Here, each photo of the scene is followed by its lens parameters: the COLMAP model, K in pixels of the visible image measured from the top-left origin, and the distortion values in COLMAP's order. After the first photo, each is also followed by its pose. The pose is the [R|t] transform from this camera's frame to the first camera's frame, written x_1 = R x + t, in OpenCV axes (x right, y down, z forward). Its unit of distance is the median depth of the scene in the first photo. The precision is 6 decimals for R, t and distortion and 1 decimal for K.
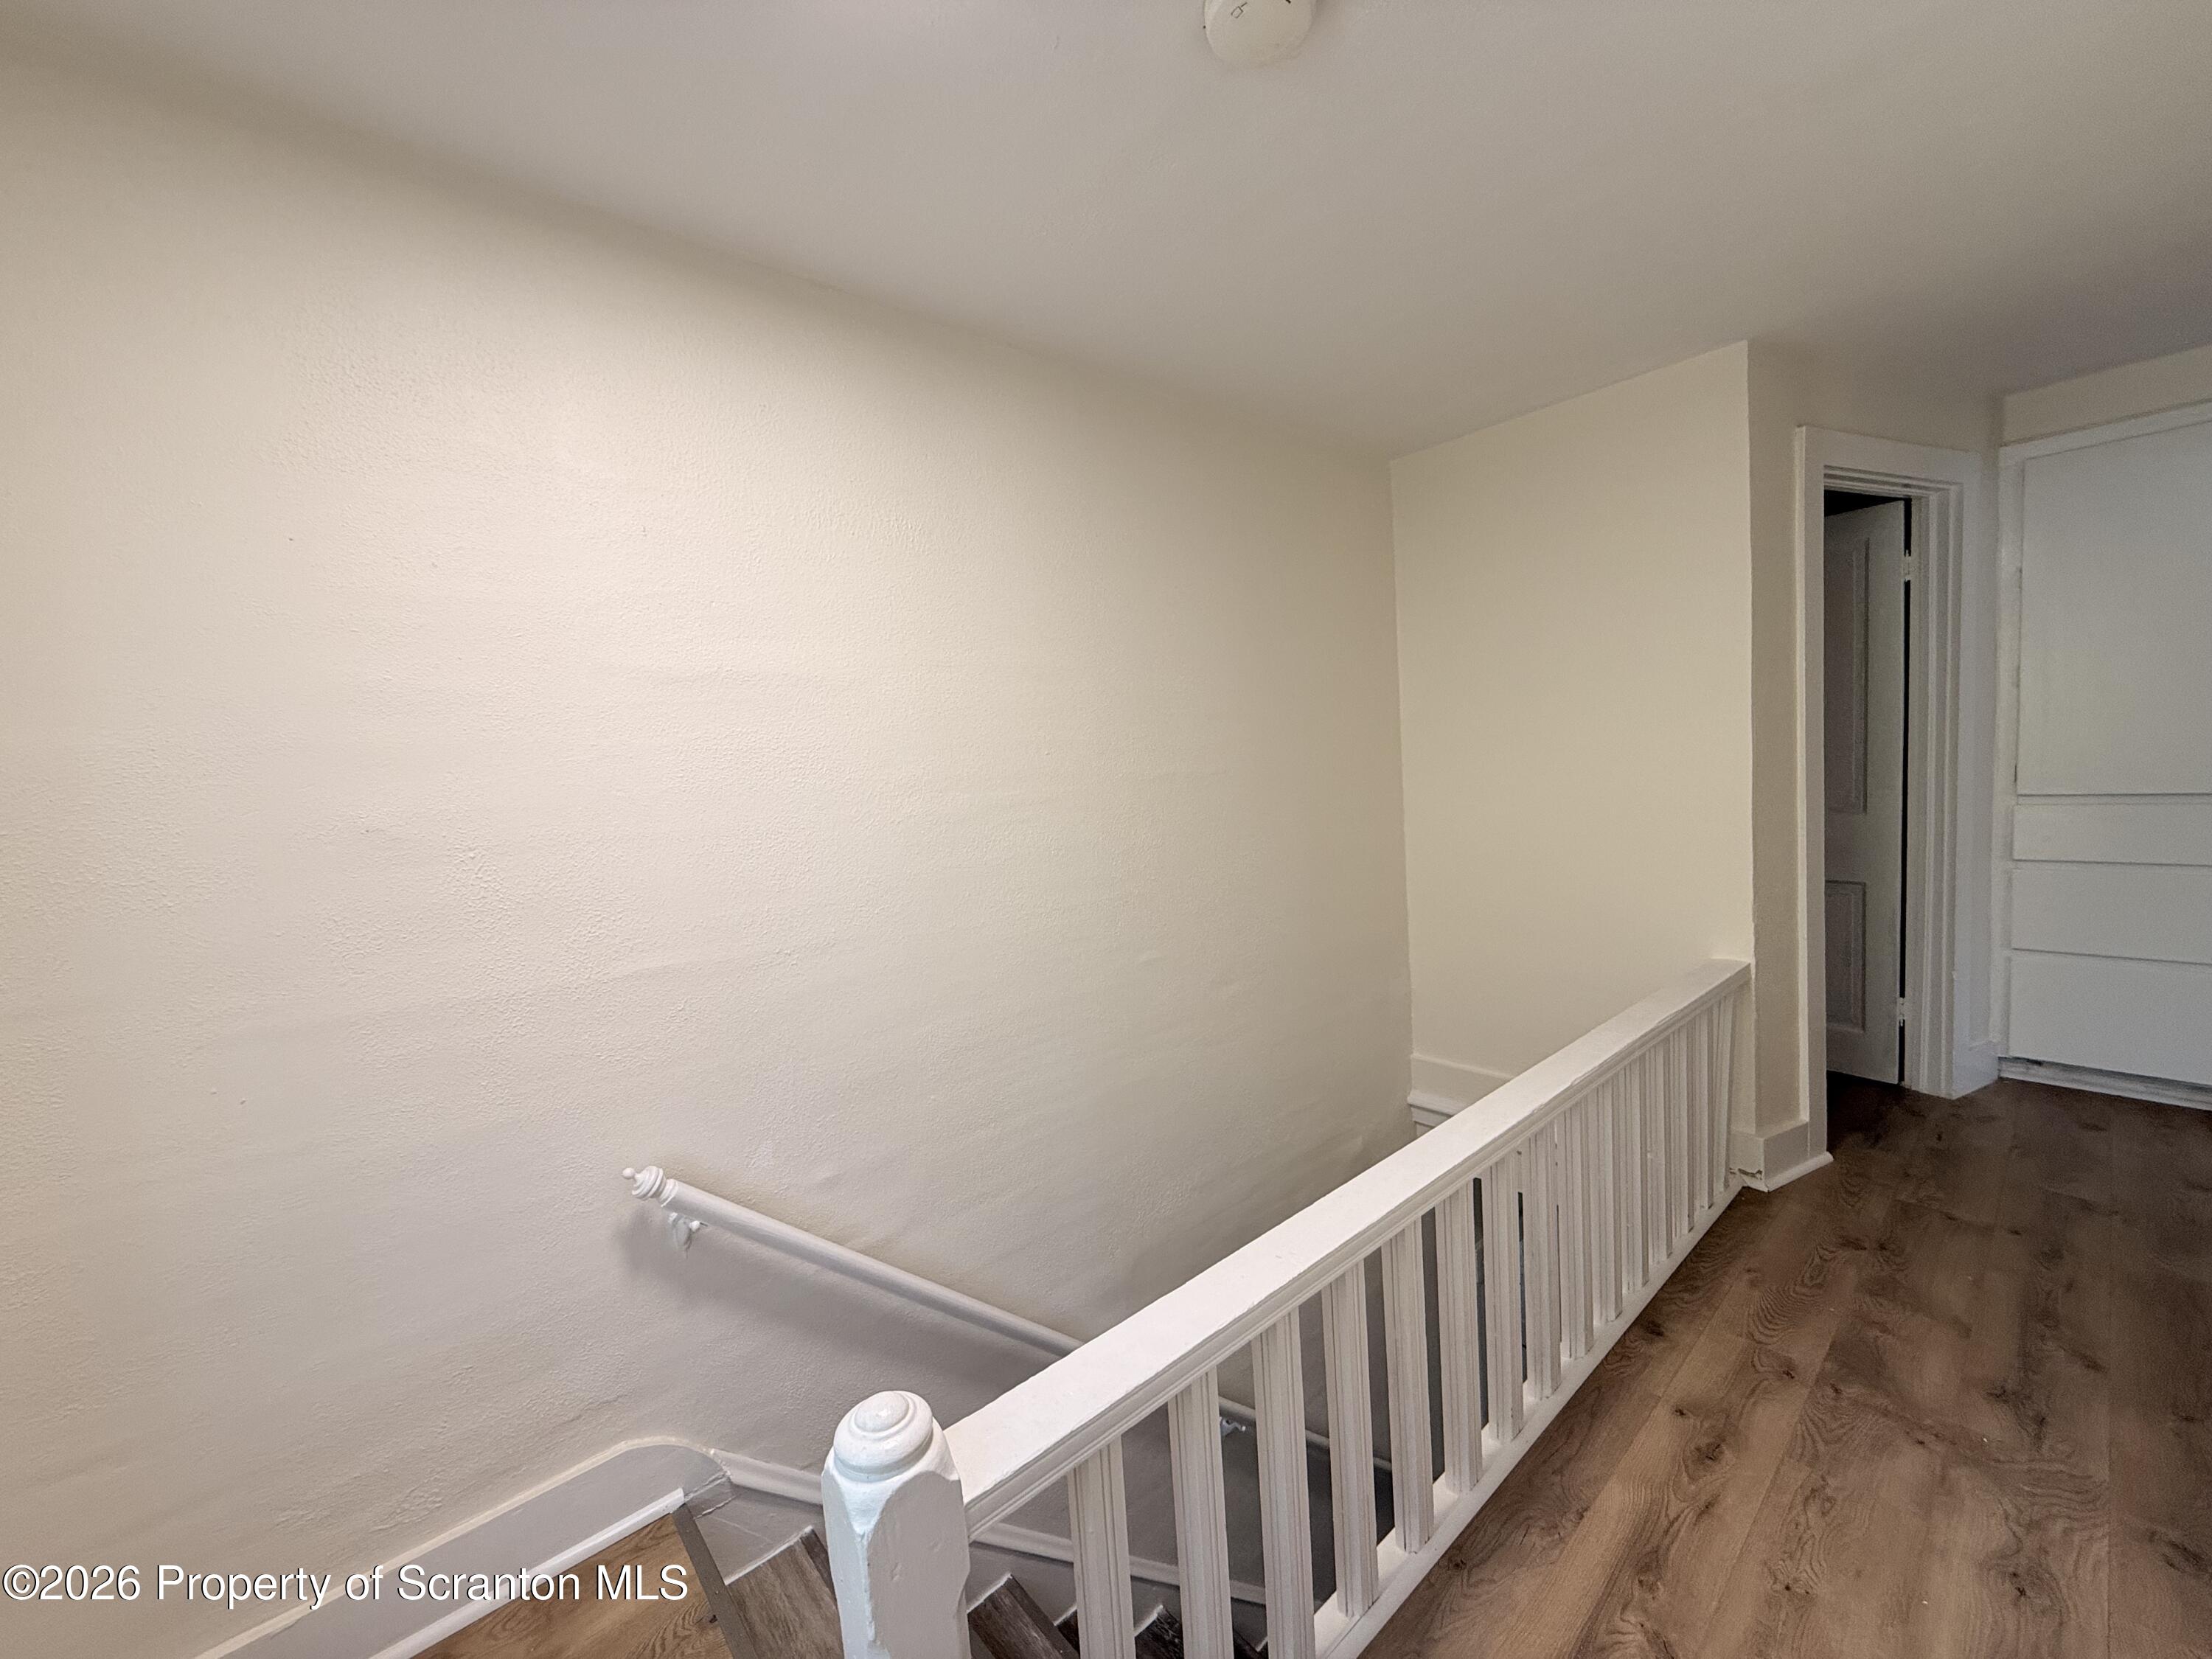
lens RADIAL K [[879.5, 0, 1105.0], [0, 879.5, 832.1], [0, 0, 1]] dist [0.000174, -0.000134]
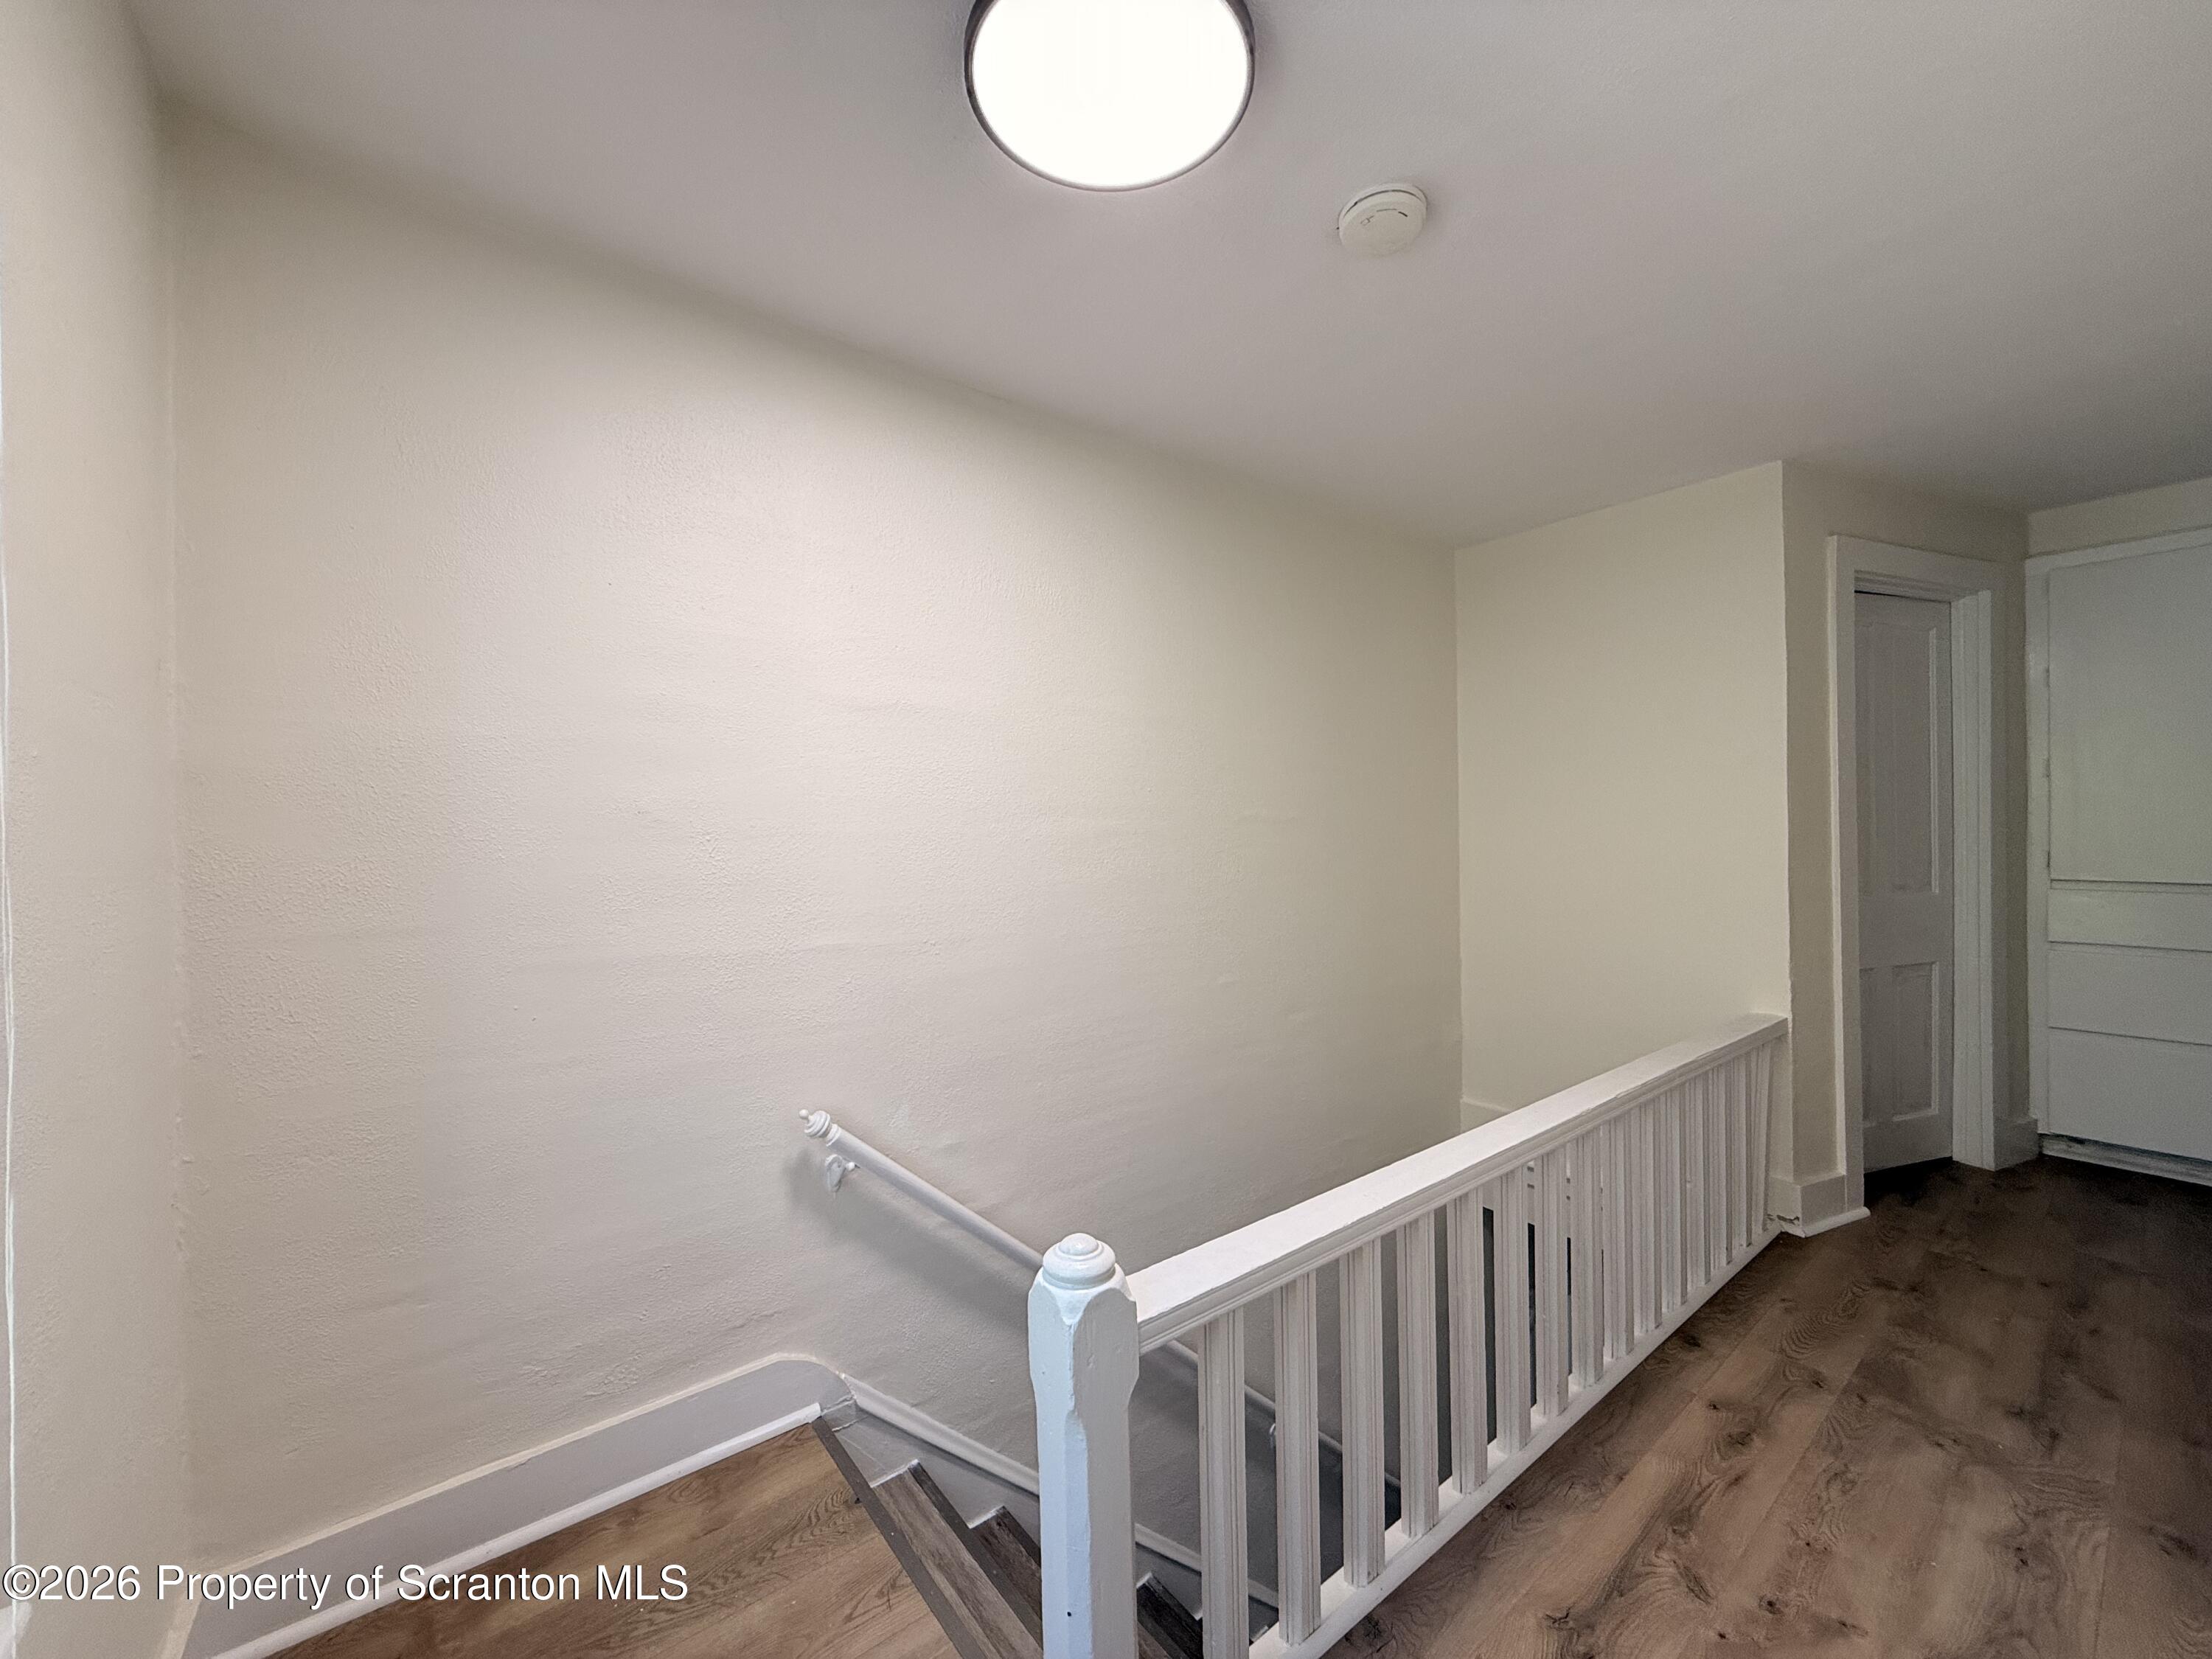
lens RADIAL K [[879.5, 0, 1105.3], [0, 879.5, 831.9], [0, 0, 1]] dist [0.000174, -0.000134]
pose [[0.997829, 0.049727, -0.043191, -0.091204], [-0.052814, 0.995892, -0.073558, 0.066020], [0.039356, 0.075679, 0.996355, -0.175760]]
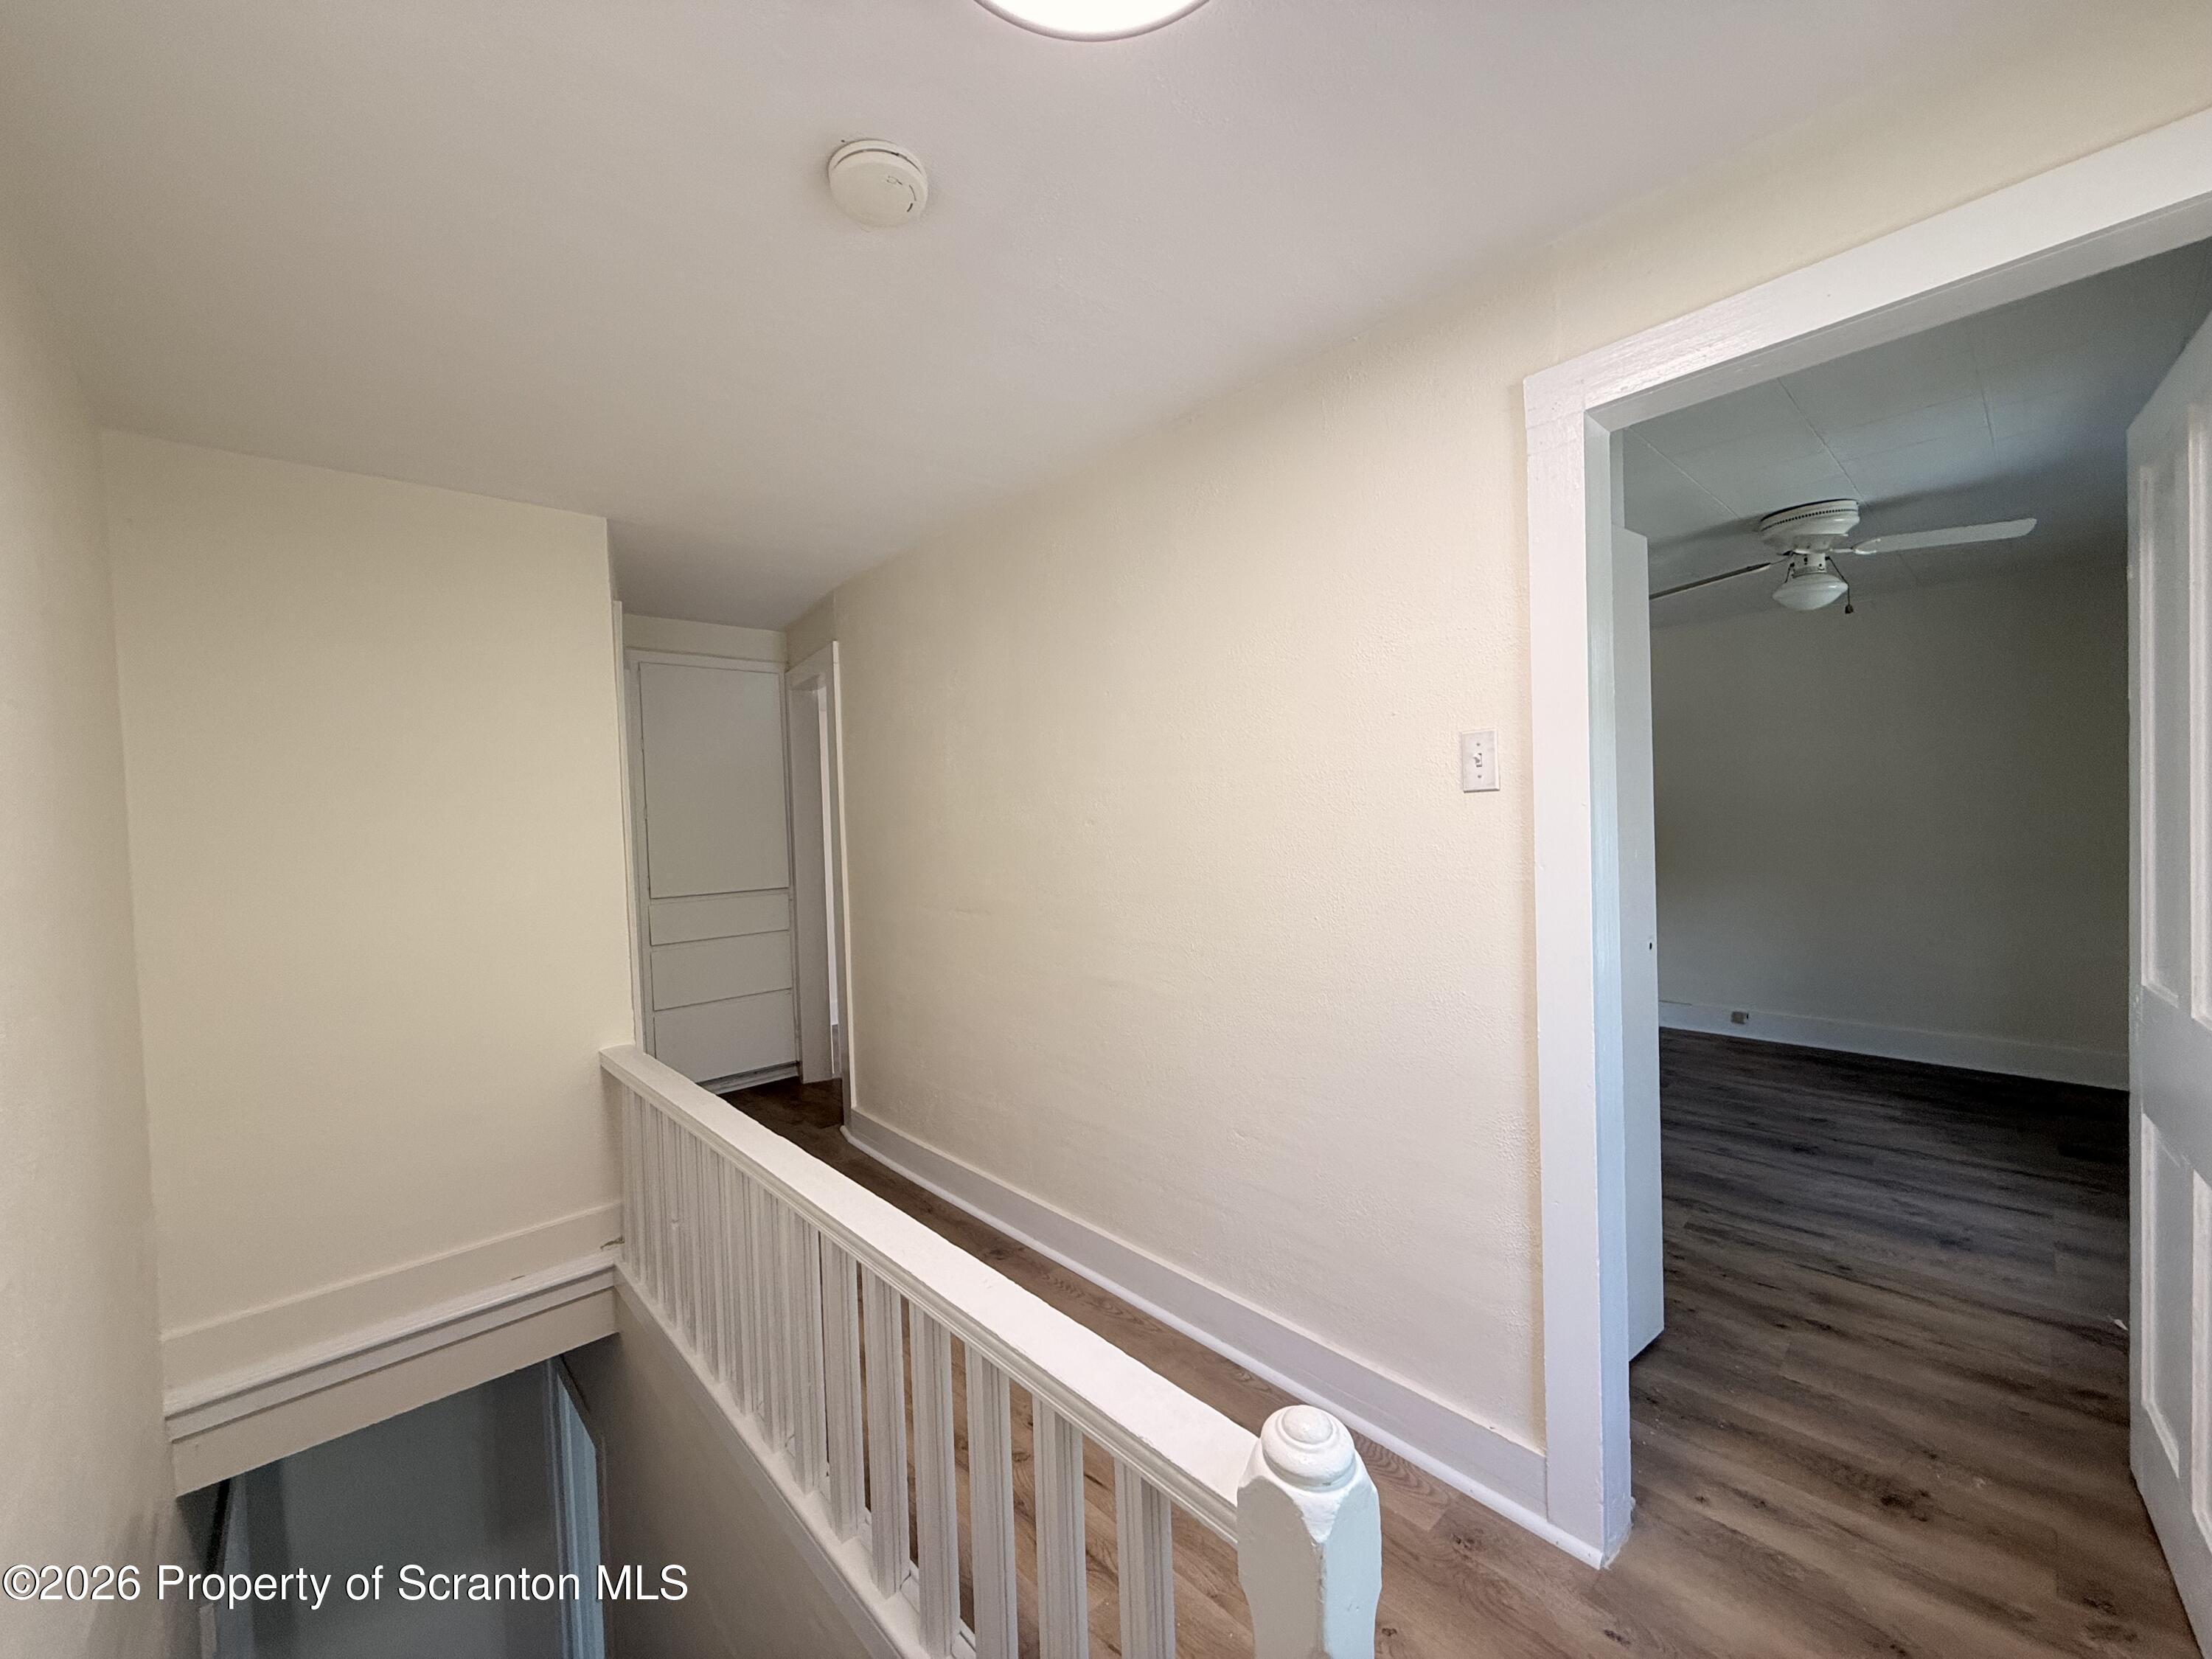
lens RADIAL K [[879.5, 0, 1100.2], [0, 879.5, 834.5], [0, 0, 1]] dist [0.000174, -0.000134]
pose [[-0.032424, 0.041649, 0.998606, -0.635730], [0.118118, 0.992289, -0.037550, -0.010764], [-0.992470, 0.116736, -0.037094, 0.583498]]
